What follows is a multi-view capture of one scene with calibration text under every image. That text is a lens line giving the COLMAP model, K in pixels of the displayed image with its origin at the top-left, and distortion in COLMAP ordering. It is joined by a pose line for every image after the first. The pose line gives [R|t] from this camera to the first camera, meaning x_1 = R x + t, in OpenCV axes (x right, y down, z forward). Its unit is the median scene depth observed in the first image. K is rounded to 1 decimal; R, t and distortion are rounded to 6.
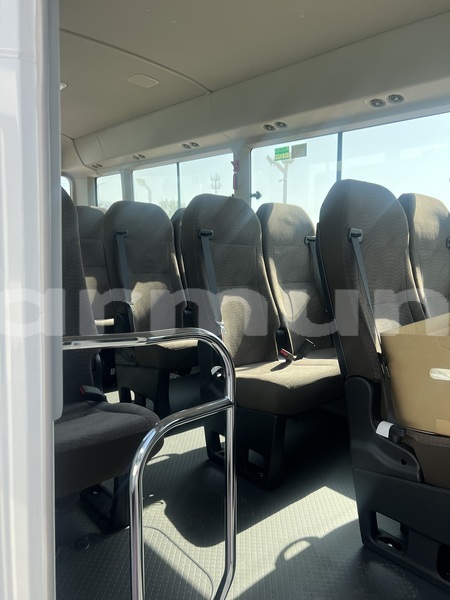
lens RADIAL K [[451.9, 0, 221.7], [0, 451.9, 299.8], [0, 0, 1]] dist [0.060640, -0.079343]
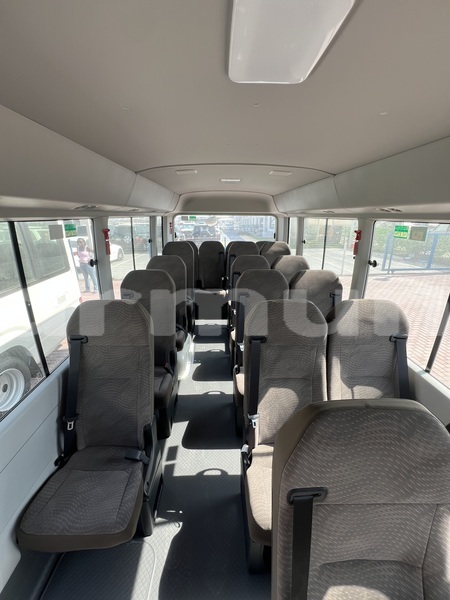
lens RADIAL K [[241.9, 0, 224.2], [0, 241.9, 297.1], [0, 0, 1]] dist [-0.000133, 0.000063]
pose [[0.758184, 0.184010, -0.625537, 0.205770], [-0.057697, 0.974524, 0.216736, -0.288233], [0.649482, -0.128234, 0.749486, 0.356081]]
